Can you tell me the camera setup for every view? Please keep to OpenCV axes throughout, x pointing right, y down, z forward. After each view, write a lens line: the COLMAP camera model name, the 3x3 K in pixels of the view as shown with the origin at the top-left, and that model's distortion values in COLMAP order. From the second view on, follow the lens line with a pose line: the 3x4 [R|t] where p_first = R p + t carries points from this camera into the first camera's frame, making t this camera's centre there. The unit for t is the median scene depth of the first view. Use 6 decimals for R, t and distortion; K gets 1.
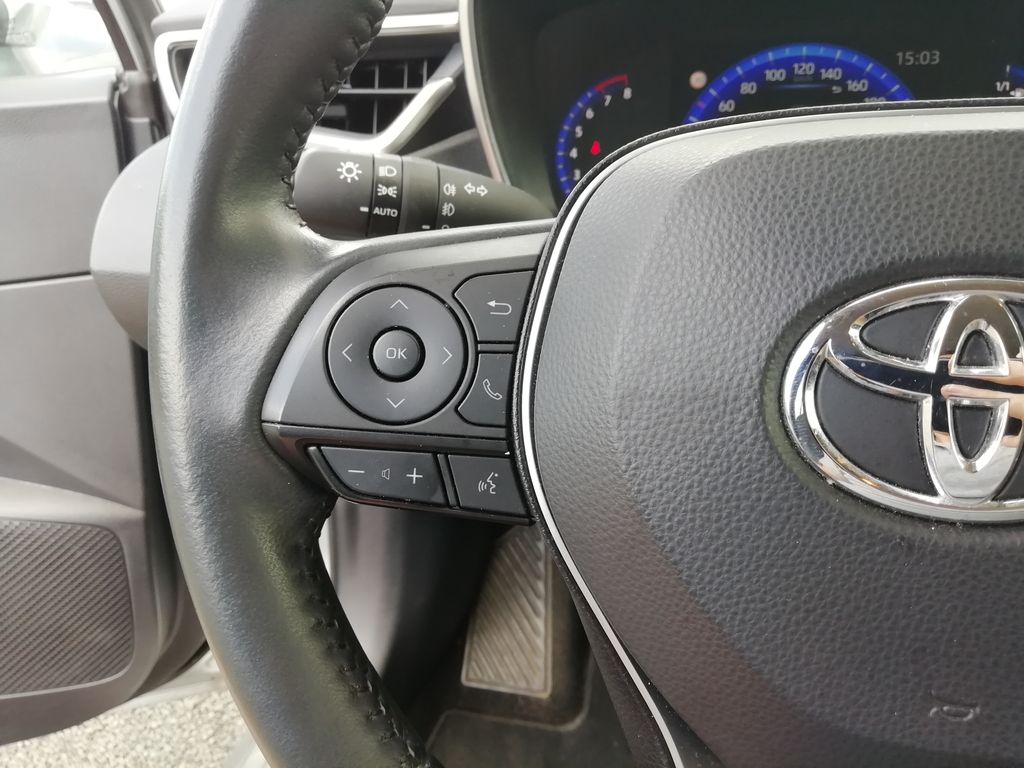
lens RADIAL K [[784.2, 0, 531.6], [0, 784.2, 380.3], [0, 0, 1]] dist [-0.046536, 0.050689]
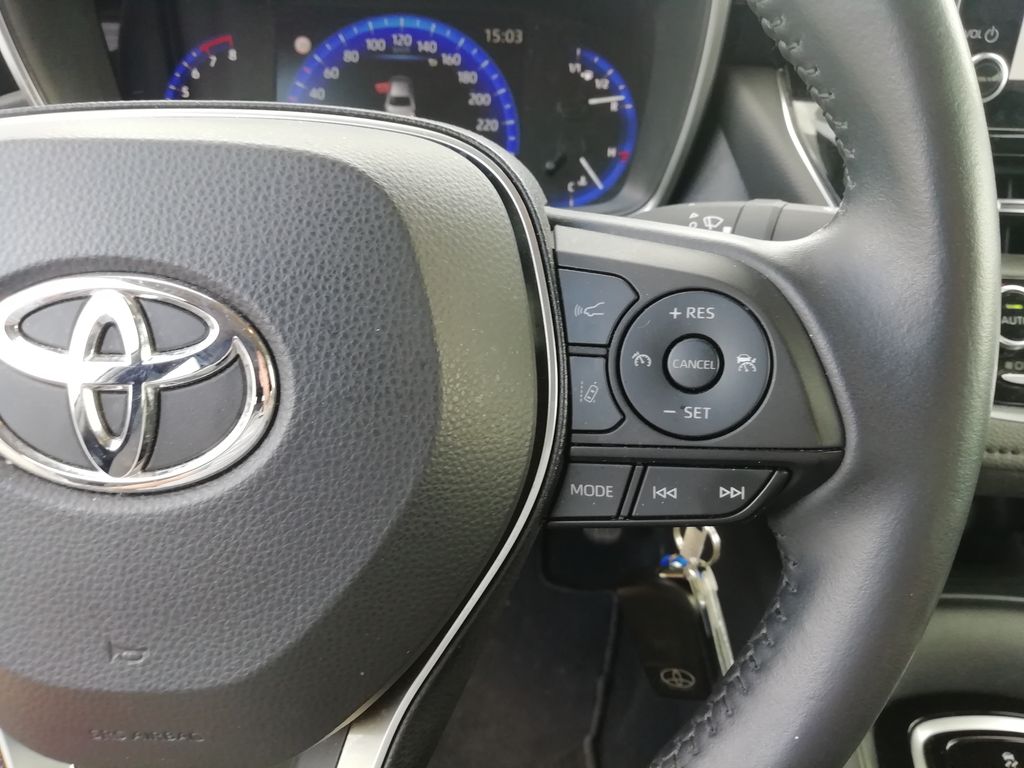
lens RADIAL K [[784.2, 0, 531.6], [0, 784.2, 380.3], [0, 0, 1]] dist [-0.046536, 0.050689]
pose [[0.974073, -0.034436, 0.223597, 0.714848], [0.020815, 0.997797, 0.062996, -0.031124], [-0.225273, -0.056708, 0.972644, -0.180034]]
